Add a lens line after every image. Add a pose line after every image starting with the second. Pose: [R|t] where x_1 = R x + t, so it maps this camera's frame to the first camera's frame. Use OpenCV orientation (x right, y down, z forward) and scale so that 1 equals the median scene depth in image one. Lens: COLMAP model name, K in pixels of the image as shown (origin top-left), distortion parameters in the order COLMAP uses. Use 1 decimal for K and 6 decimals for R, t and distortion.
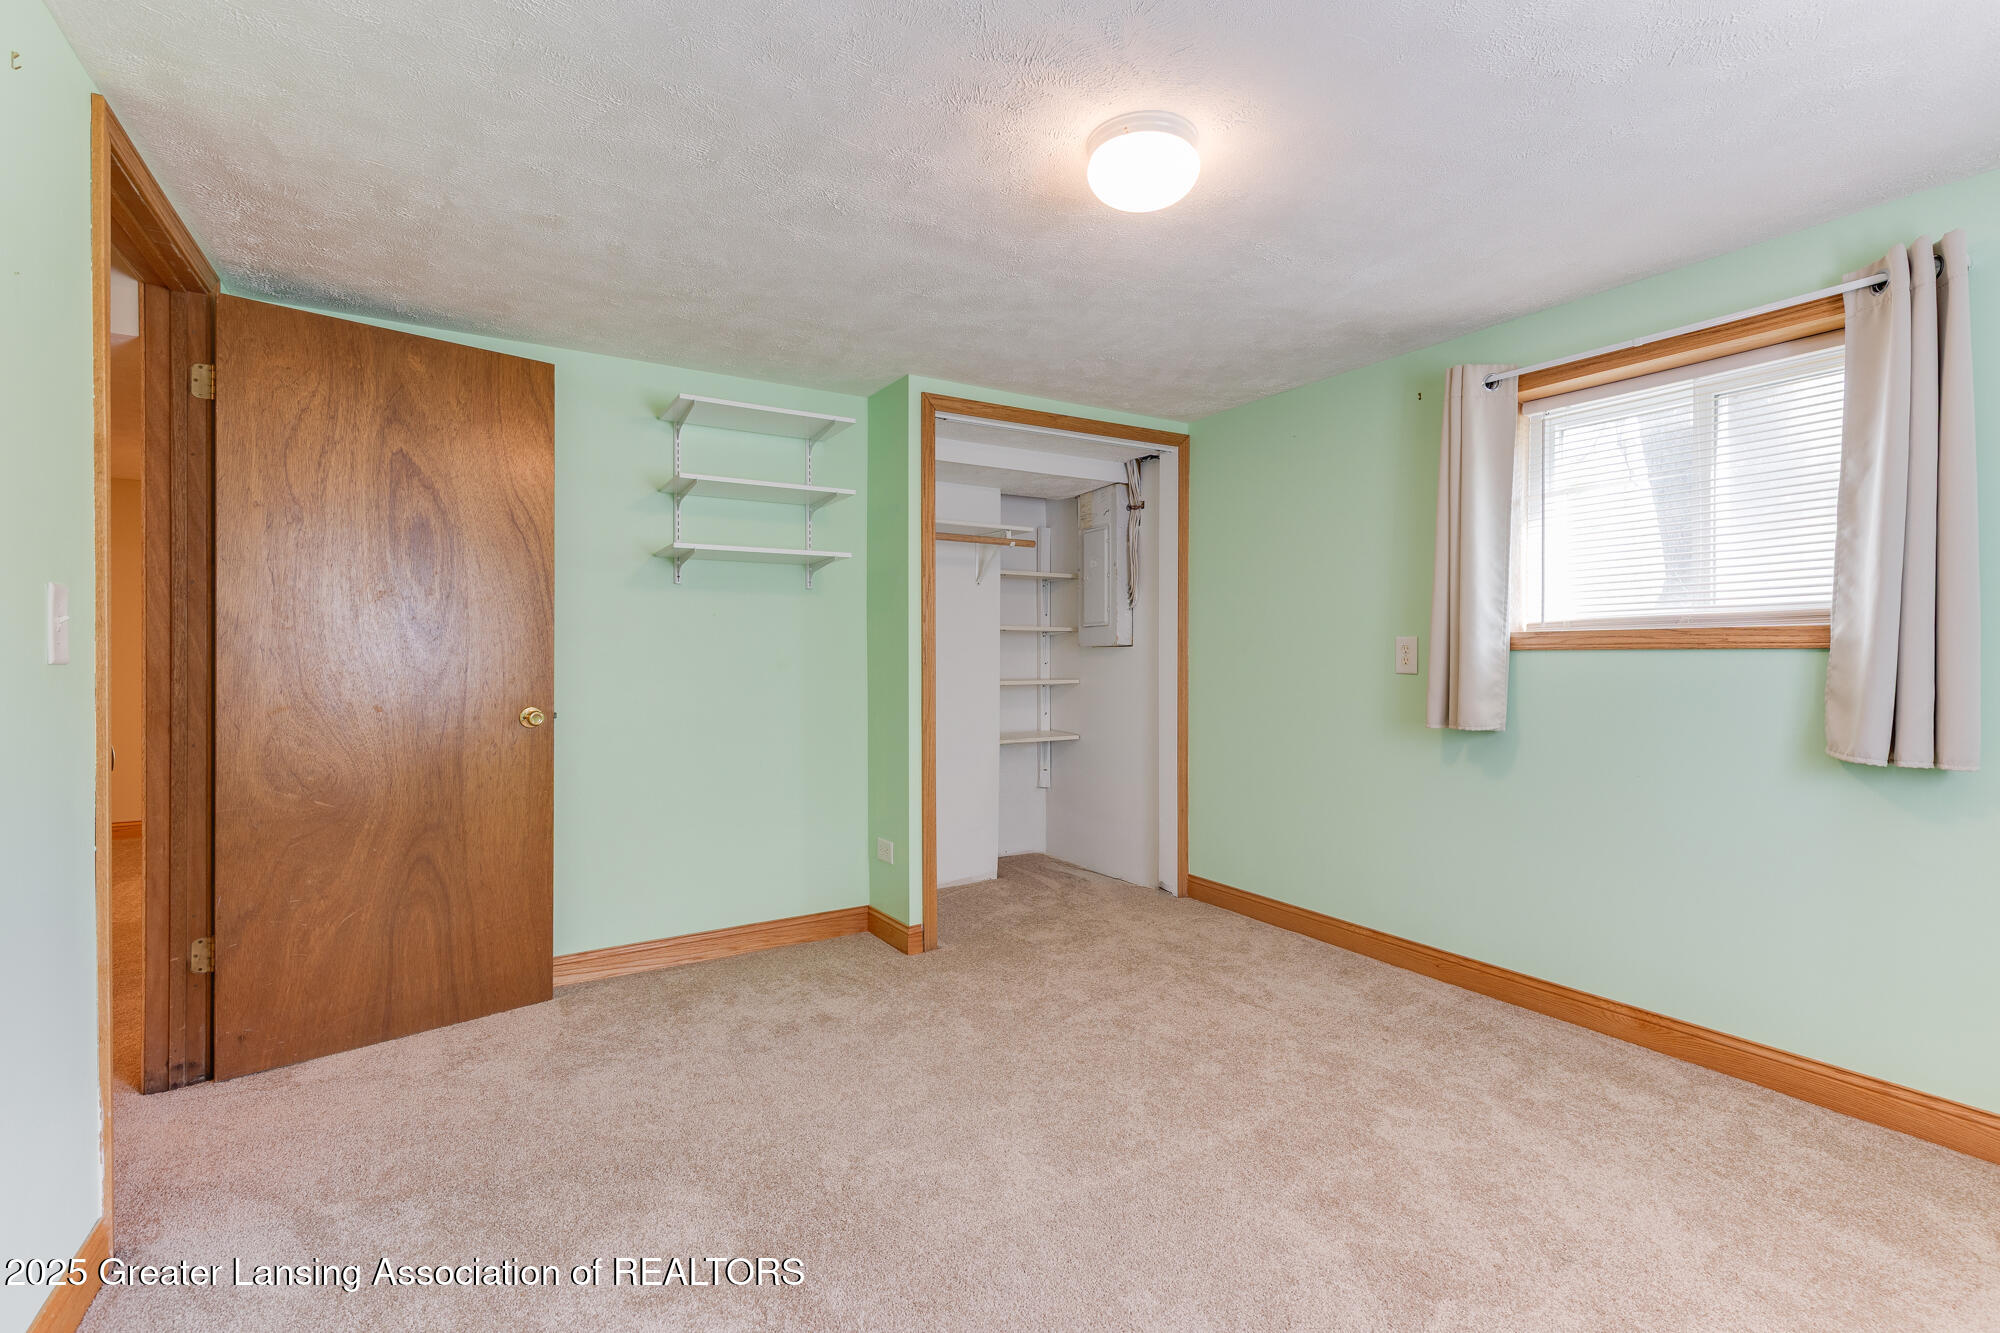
lens RADIAL K [[903.5, 0, 1017.2], [0, 903.5, 665.9], [0, 0, 1]] dist [0.007107, -0.000142]
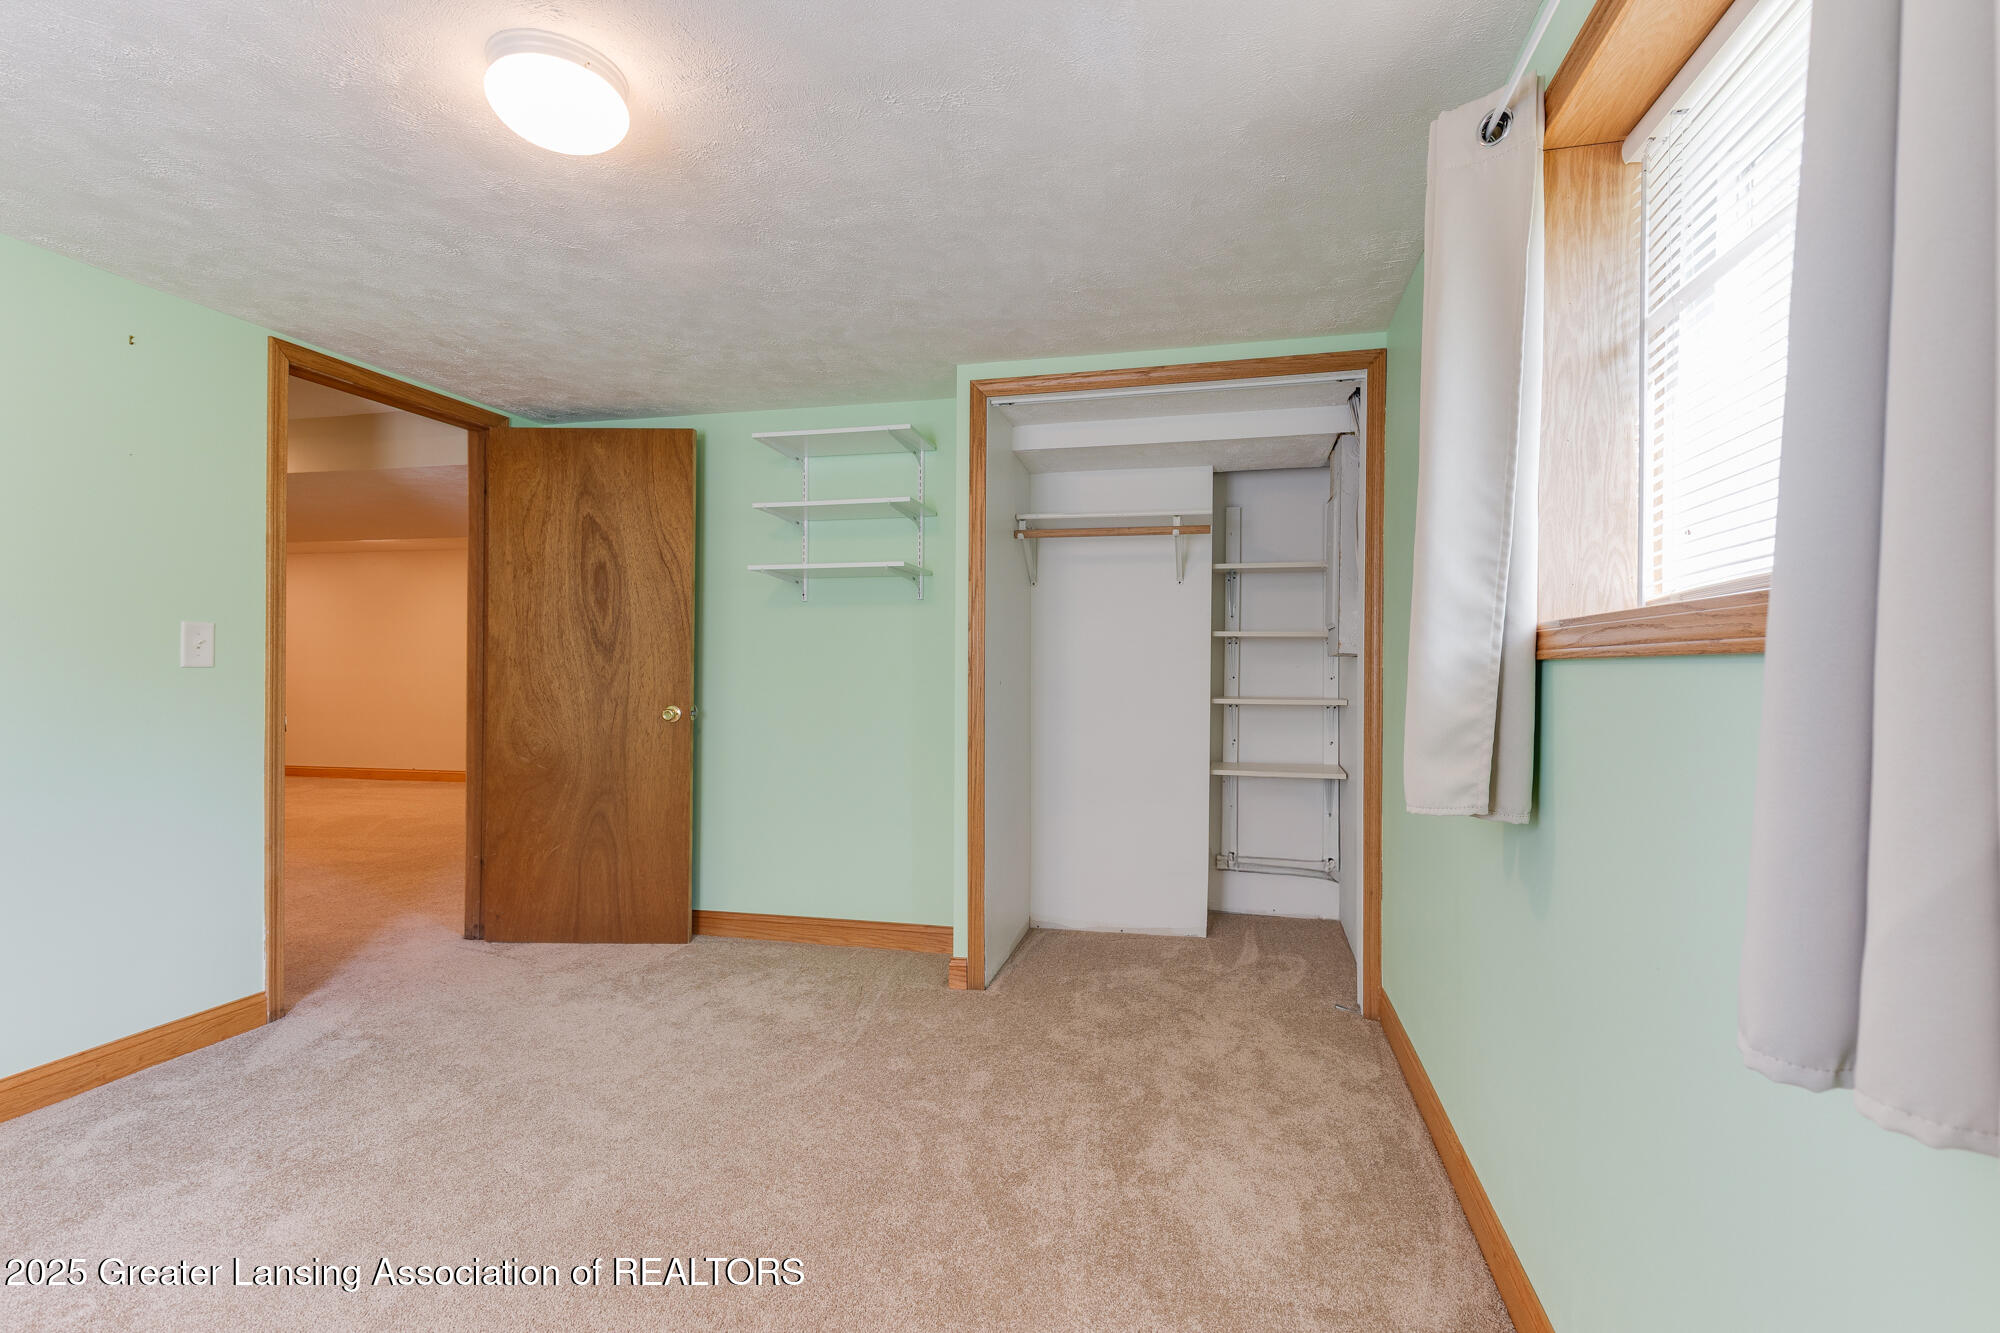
lens RADIAL K [[903.5, 0, 1006.2], [0, 903.5, 669.7], [0, 0, 1]] dist [0.007107, -0.000142]
pose [[0.704899, 0.007120, -0.709272, 0.695873], [-0.014307, 0.999889, -0.004181, -0.005838], [0.709164, 0.013095, 0.704922, 0.458375]]
